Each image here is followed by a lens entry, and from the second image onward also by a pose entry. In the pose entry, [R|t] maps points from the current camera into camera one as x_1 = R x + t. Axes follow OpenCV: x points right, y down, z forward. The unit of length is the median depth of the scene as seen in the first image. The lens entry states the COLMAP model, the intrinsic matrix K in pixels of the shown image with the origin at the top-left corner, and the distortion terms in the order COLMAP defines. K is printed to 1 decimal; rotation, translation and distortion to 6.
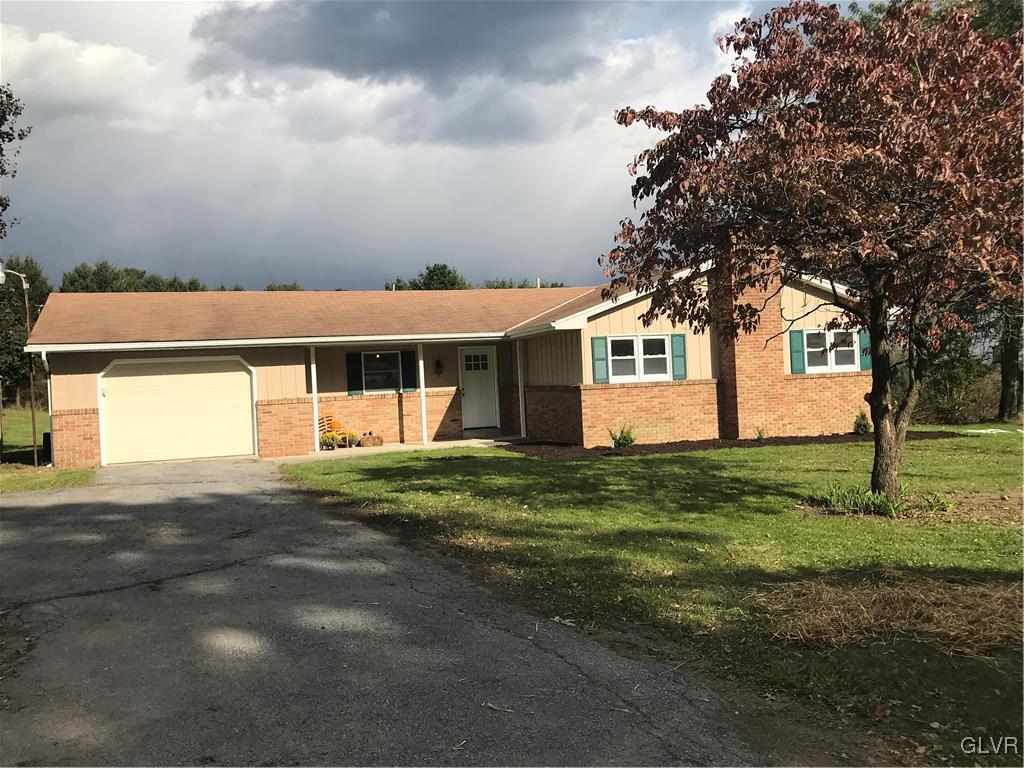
lens RADIAL K [[951.0, 0, 500.8], [0, 951.0, 383.4], [0, 0, 1]] dist [-0.012114, 0.000000]
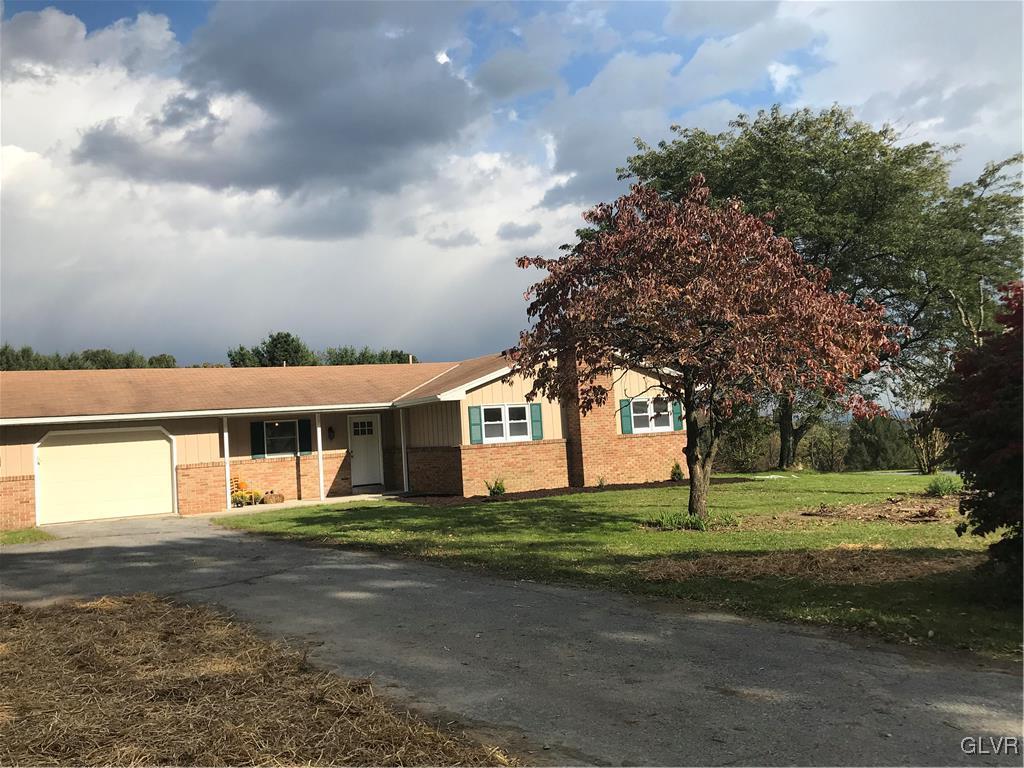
lens RADIAL K [[902.5, 0, 512.9], [0, 902.5, 381.8], [0, 0, 1]] dist [0.051319, -0.052880]
pose [[0.981609, -0.004377, 0.190852, -0.071852], [0.017745, 0.997501, -0.068390, -0.000102], [-0.190076, 0.070519, 0.979233, -0.167514]]
